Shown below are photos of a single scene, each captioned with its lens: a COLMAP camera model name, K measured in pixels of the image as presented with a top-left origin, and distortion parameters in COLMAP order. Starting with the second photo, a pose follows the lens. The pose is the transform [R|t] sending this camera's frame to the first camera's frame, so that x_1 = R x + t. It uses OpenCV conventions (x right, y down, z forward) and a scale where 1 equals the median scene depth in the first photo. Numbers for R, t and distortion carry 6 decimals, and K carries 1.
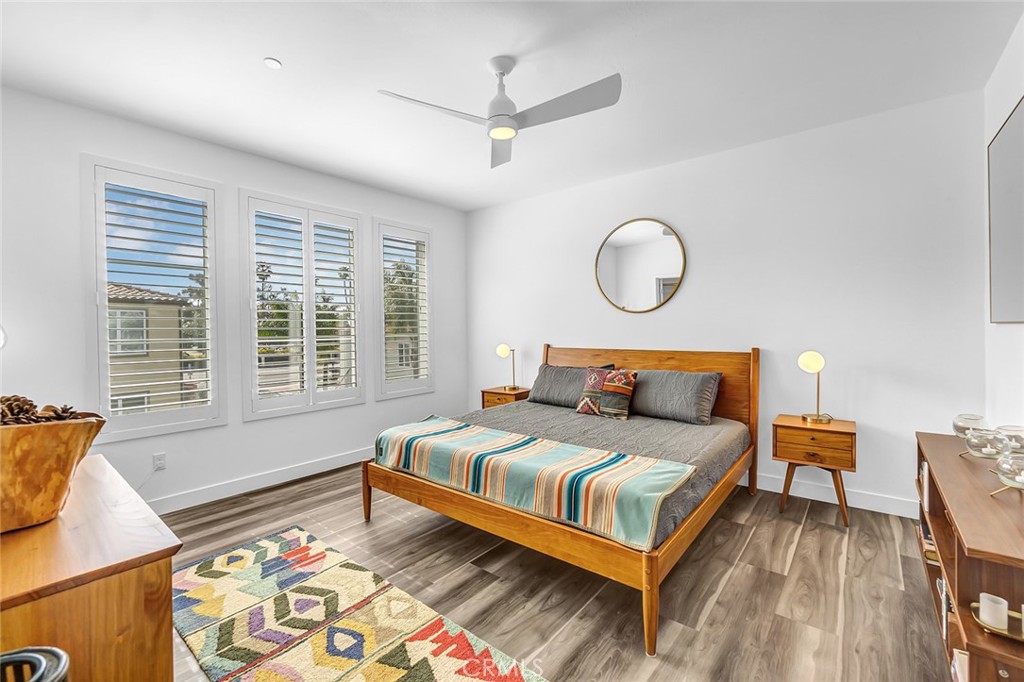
lens RADIAL K [[443.0, 0, 505.1], [0, 443.0, 334.9], [0, 0, 1]] dist [0.002895, 0.000567]
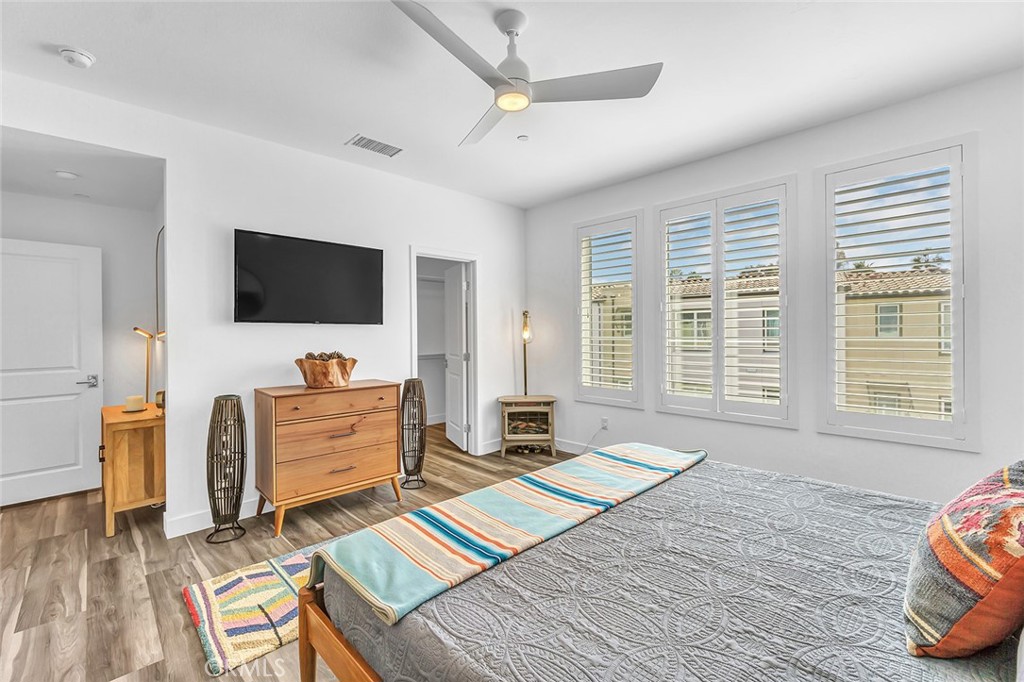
lens RADIAL K [[443.0, 0, 506.2], [0, 443.0, 334.3], [0, 0, 1]] dist [0.002895, 0.000567]
pose [[-0.126386, 0.017684, -0.991823, 0.636506], [-0.009605, 0.999772, 0.019050, -0.020683], [0.991935, 0.011935, -0.126188, 0.835188]]
